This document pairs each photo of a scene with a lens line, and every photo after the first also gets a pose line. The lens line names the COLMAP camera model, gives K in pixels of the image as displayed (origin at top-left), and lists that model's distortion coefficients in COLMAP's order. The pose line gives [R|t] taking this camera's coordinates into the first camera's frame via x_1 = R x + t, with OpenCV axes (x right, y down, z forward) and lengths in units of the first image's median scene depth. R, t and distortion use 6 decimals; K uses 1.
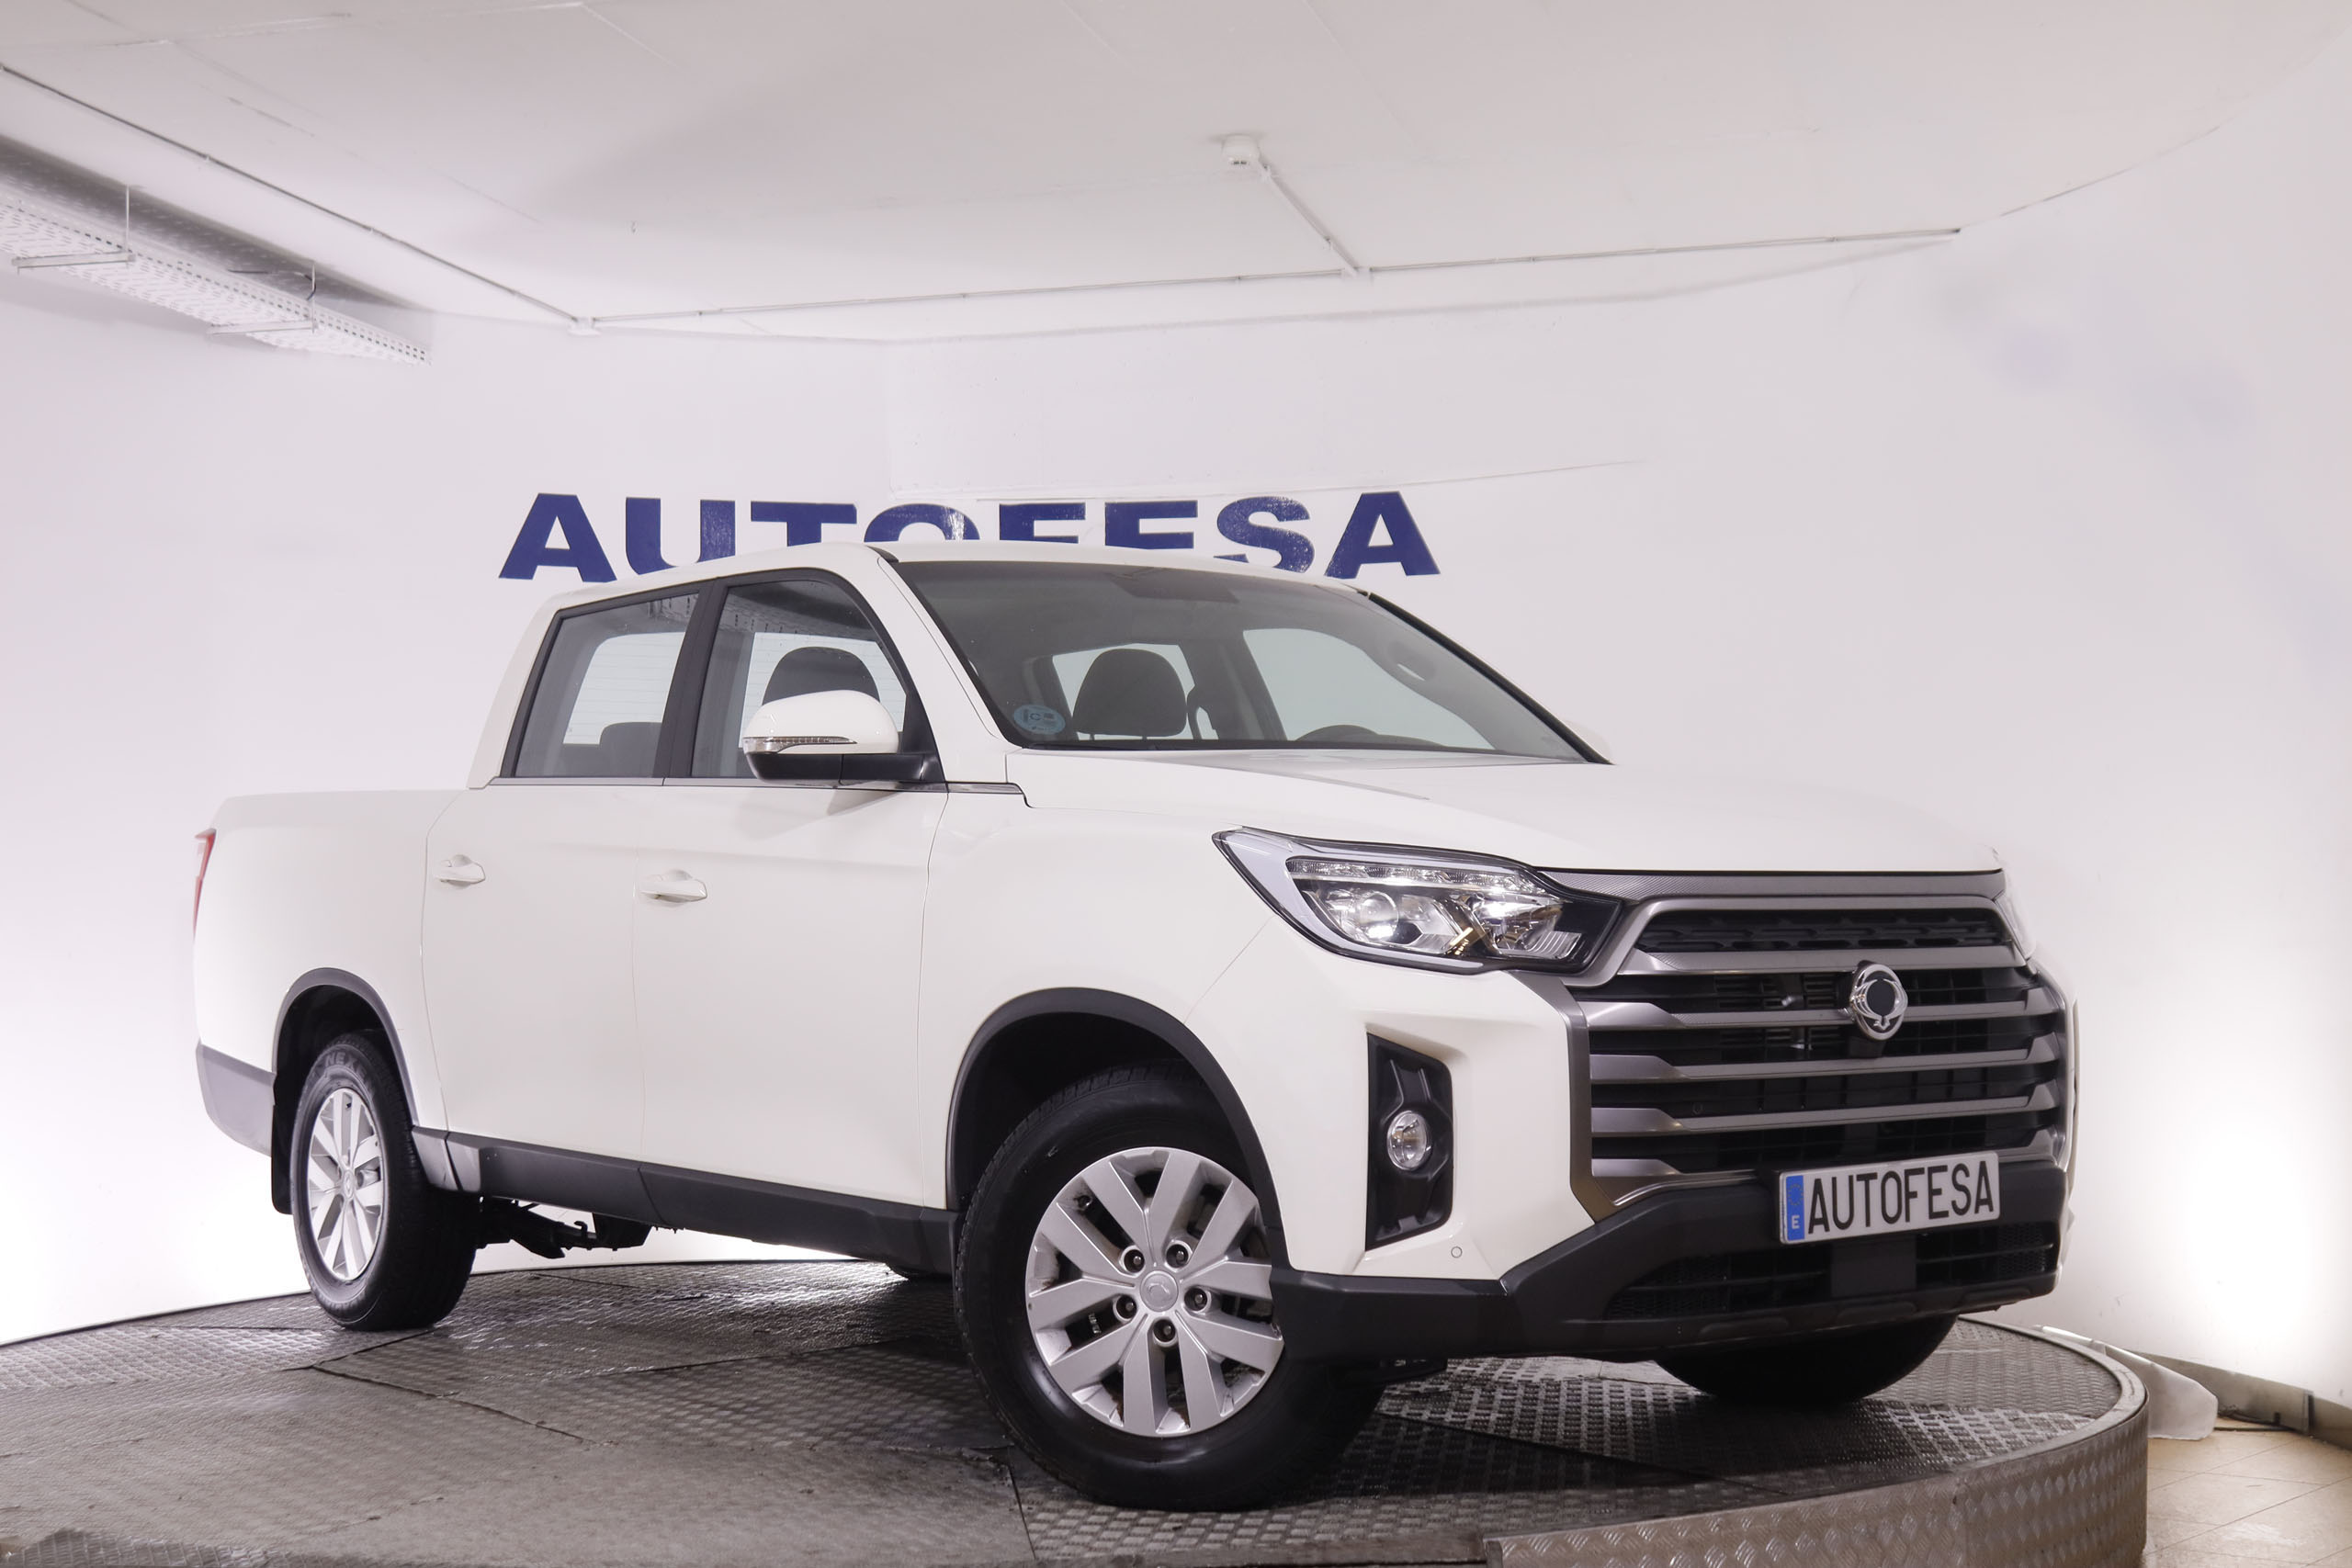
lens RADIAL K [[3216.2, 0, 1171.6], [0, 3216.2, 782.7], [0, 0, 1]] dist [-0.067954, 0.150336]
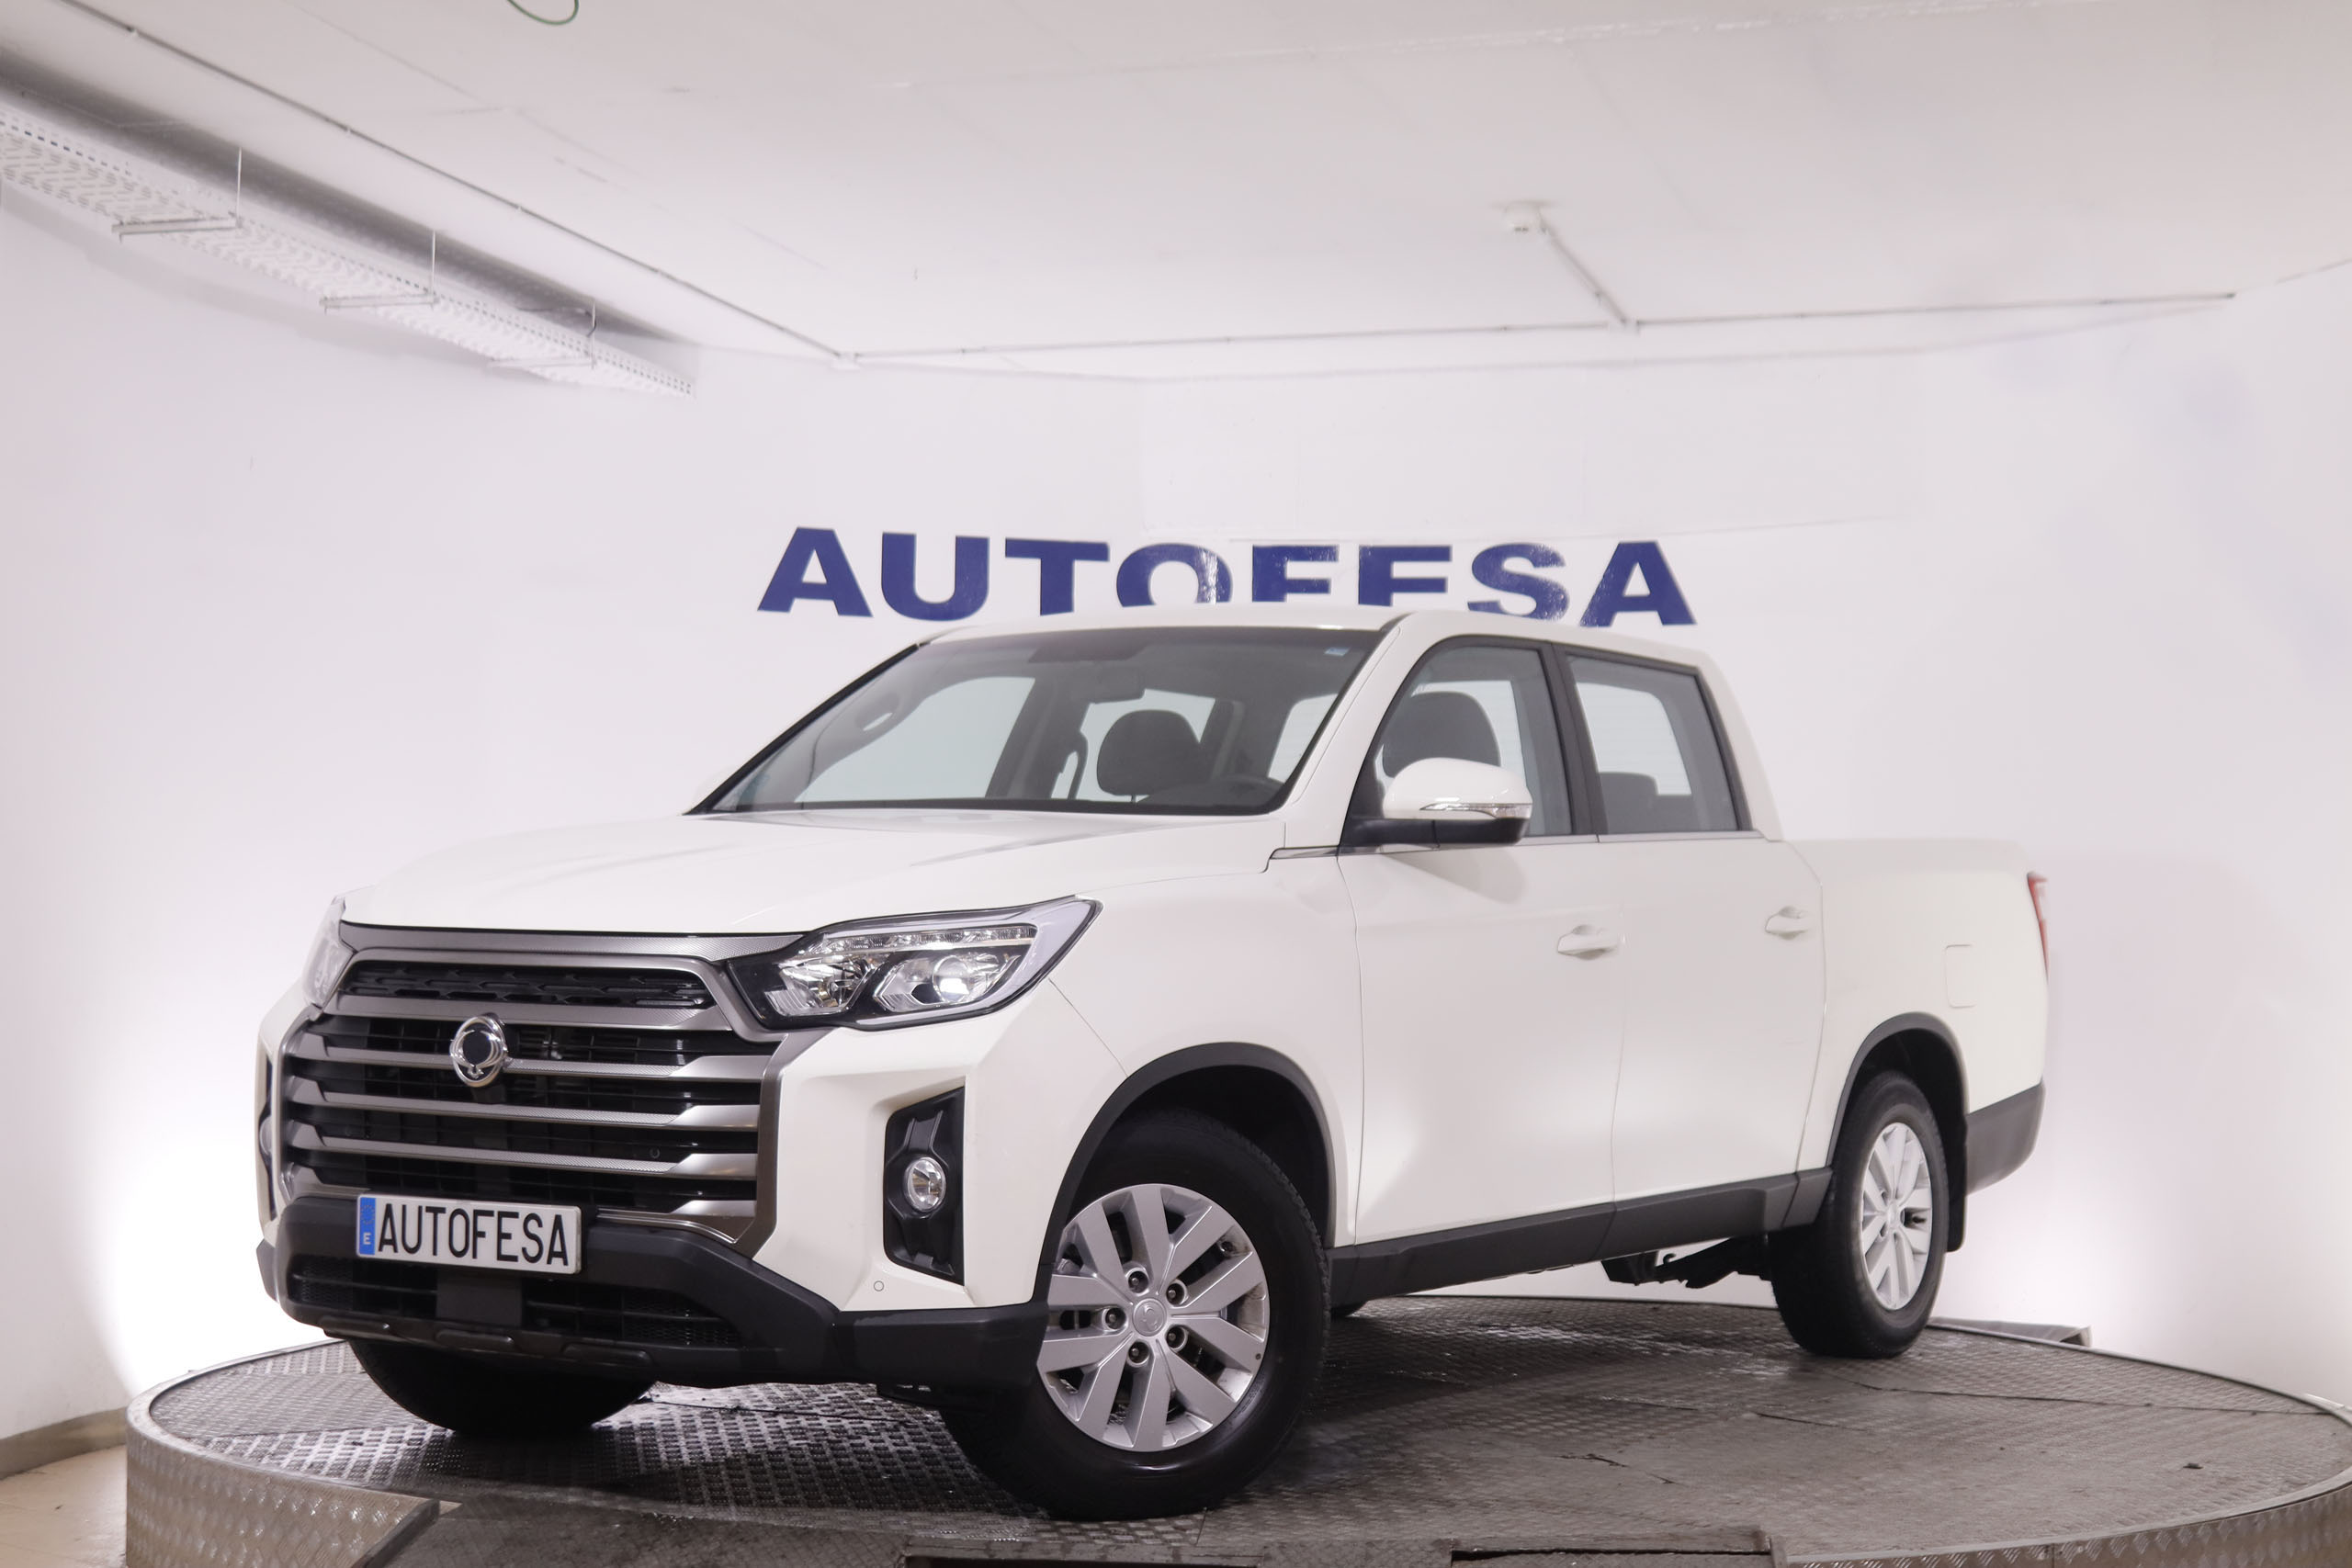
lens RADIAL K [[3561.9, 0, 1176.0], [0, 3561.9, 784.0], [0, 0, 1]] dist [-0.043124, 0.174054]
pose [[0.998579, 0.022179, -0.048449, -0.024833], [-0.022528, 0.999724, -0.006661, -0.005321], [0.048288, 0.007743, 0.998803, -0.115285]]
